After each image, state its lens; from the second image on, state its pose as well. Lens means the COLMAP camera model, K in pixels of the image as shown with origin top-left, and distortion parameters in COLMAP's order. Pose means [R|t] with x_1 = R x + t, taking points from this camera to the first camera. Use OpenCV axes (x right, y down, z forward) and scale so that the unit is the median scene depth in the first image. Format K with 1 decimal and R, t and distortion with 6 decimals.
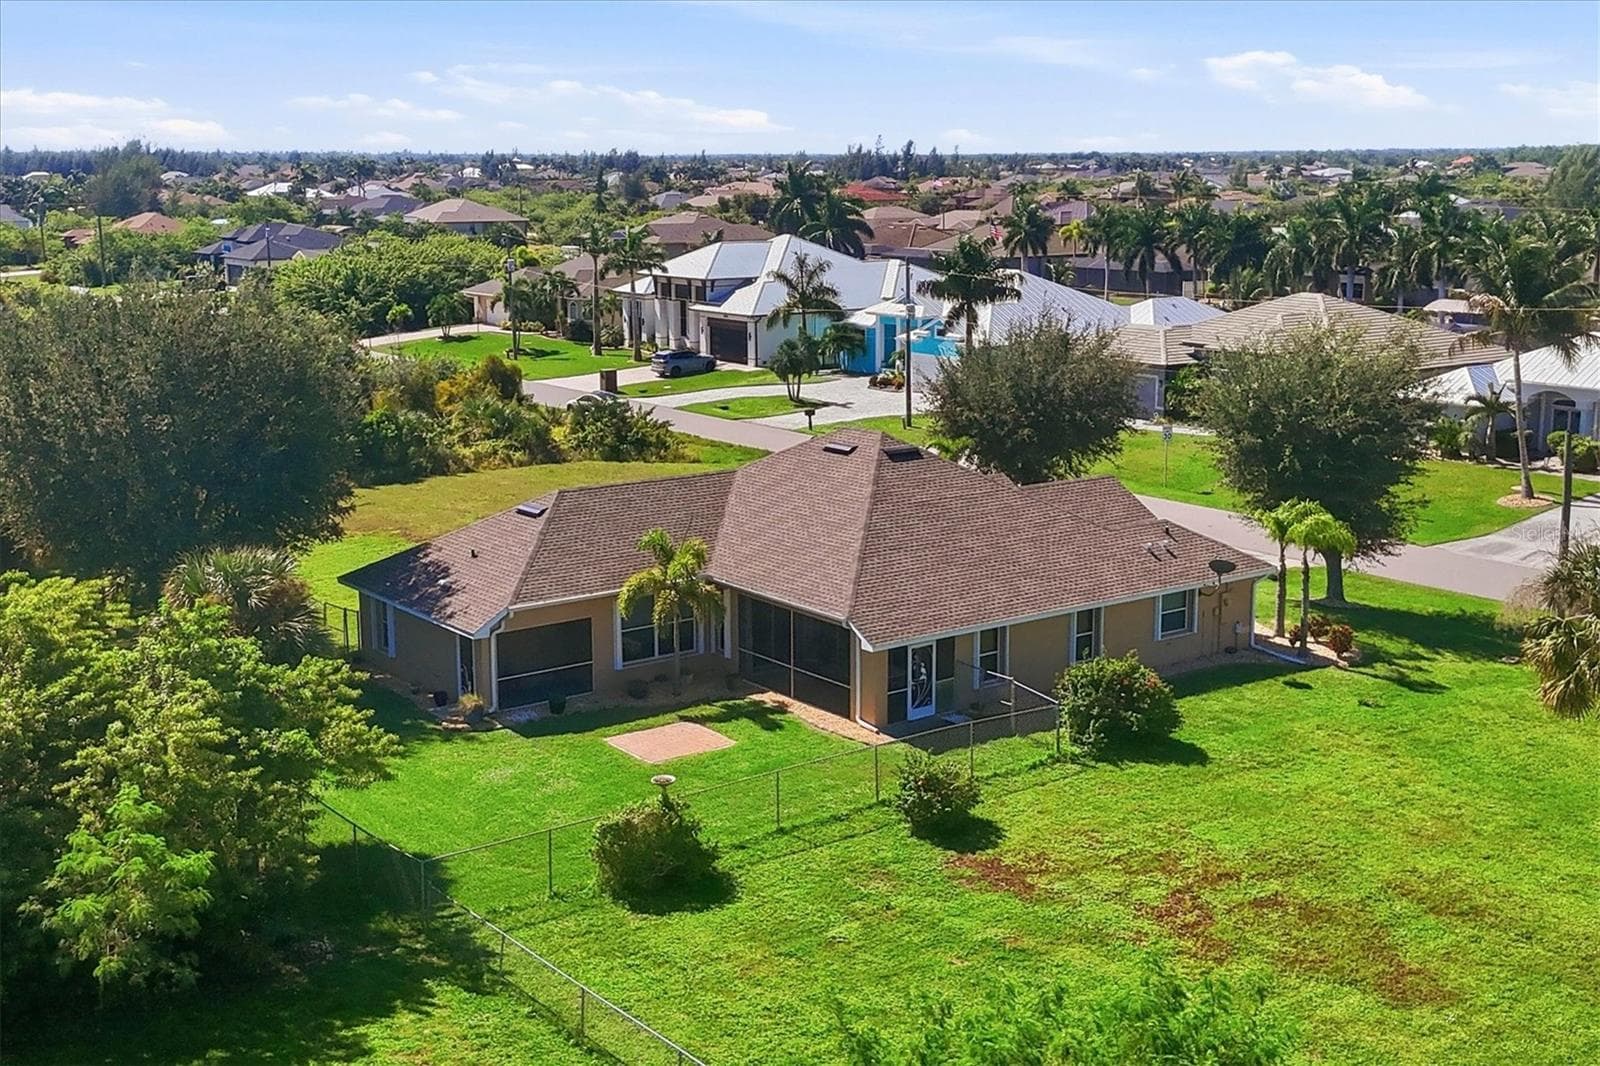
lens RADIAL K [[1431.1, 0, 800.0], [0, 1431.1, 533.0], [0, 0, 1]] dist [0.084800, -0.058074]
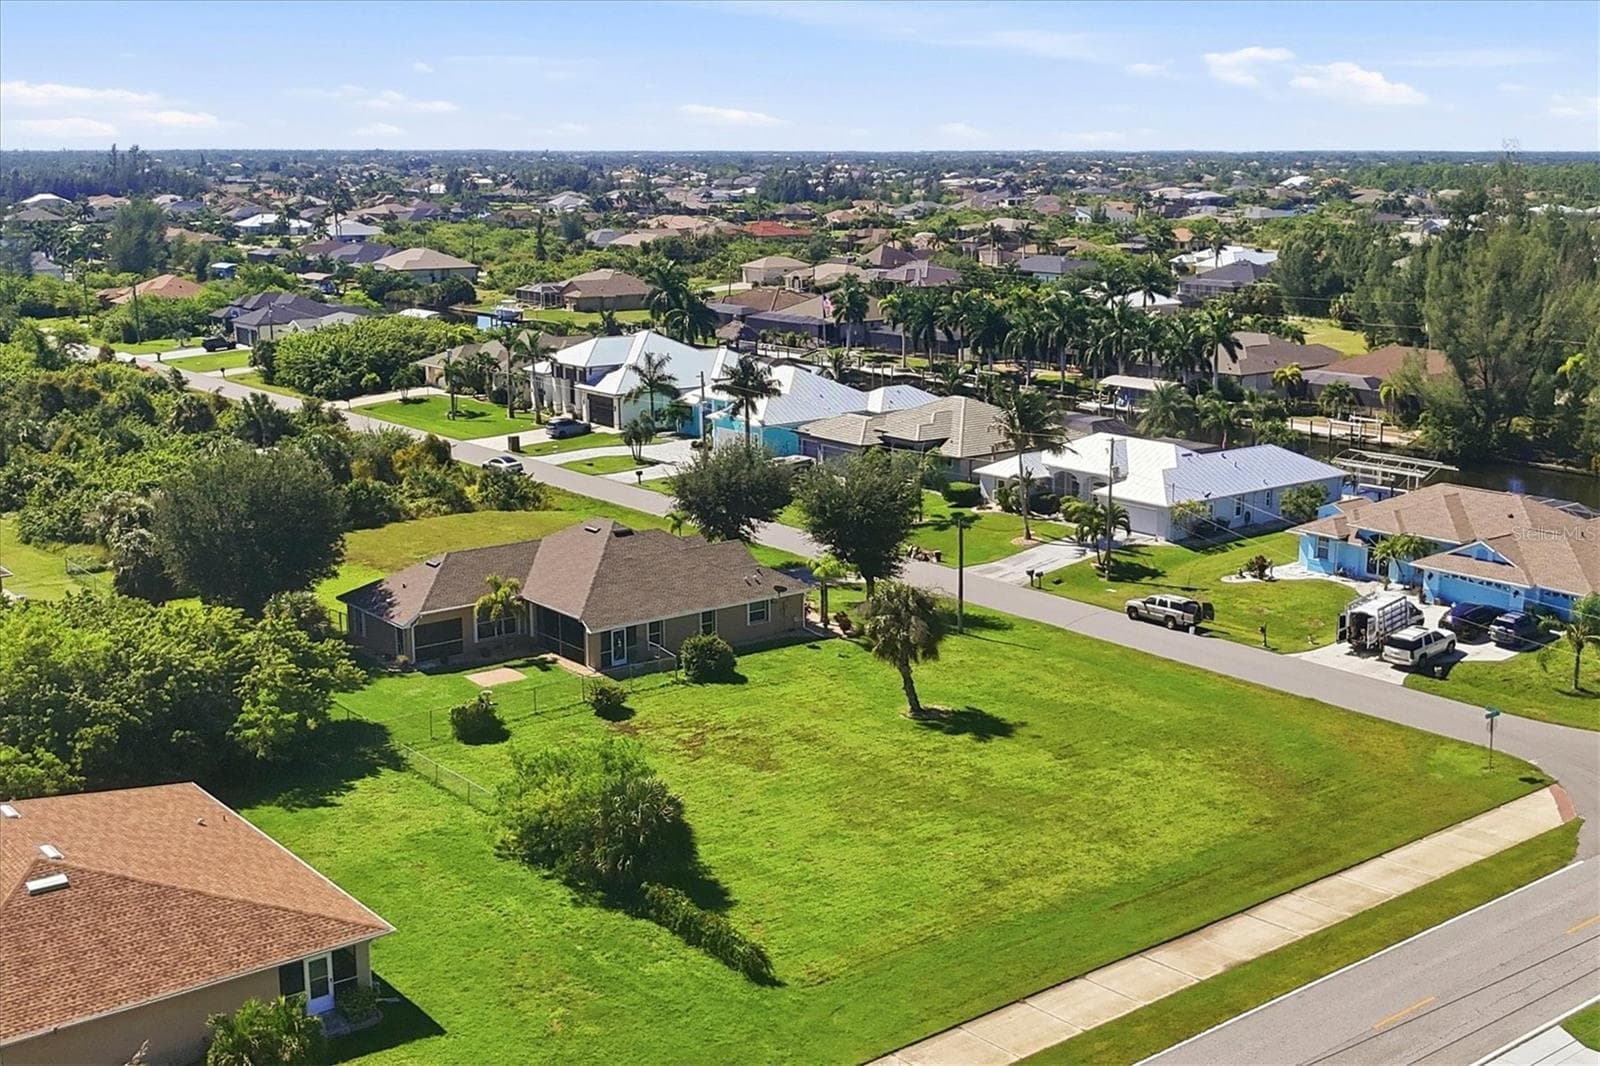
lens RADIAL K [[1431.1, 0, 800.0], [0, 1431.1, 533.0], [0, 0, 1]] dist [0.084800, -0.058074]
pose [[0.999895, -0.005248, 0.013477, 0.306536], [0.004928, 0.999708, 0.023663, -0.106663], [-0.013597, -0.023594, 0.999629, -1.042846]]
